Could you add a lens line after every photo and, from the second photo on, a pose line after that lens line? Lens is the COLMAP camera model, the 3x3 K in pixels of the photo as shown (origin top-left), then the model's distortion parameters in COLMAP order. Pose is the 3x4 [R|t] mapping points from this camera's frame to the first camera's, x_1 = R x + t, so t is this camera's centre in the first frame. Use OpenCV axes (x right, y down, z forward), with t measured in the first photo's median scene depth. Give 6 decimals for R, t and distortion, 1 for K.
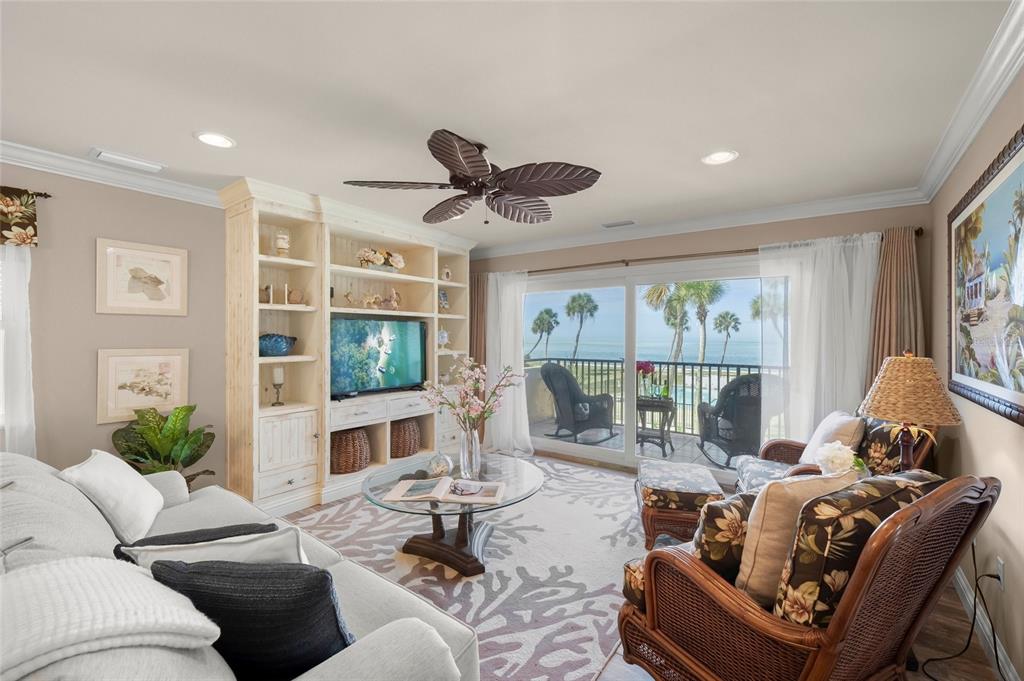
lens RADIAL K [[429.7, 0, 512.0], [0, 429.7, 340.5], [0, 0, 1]] dist [0.003115, 0.000466]
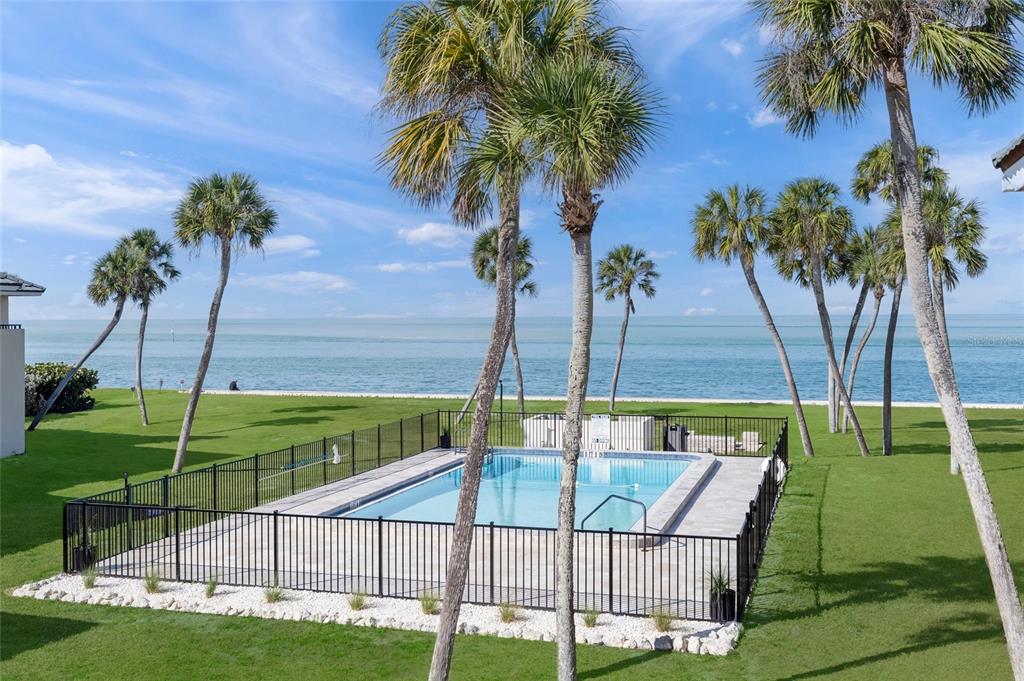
lens RADIAL K [[1113.5, 0, 477.4], [0, 1113.5, 337.2], [0, 0, 1]] dist [0.006882, 0.015979]
pose [[0.942799, -0.011669, 0.333158, 0.050908], [0.008728, 0.999909, 0.010323, 0.003617], [-0.333248, -0.006825, 0.942815, 0.124875]]
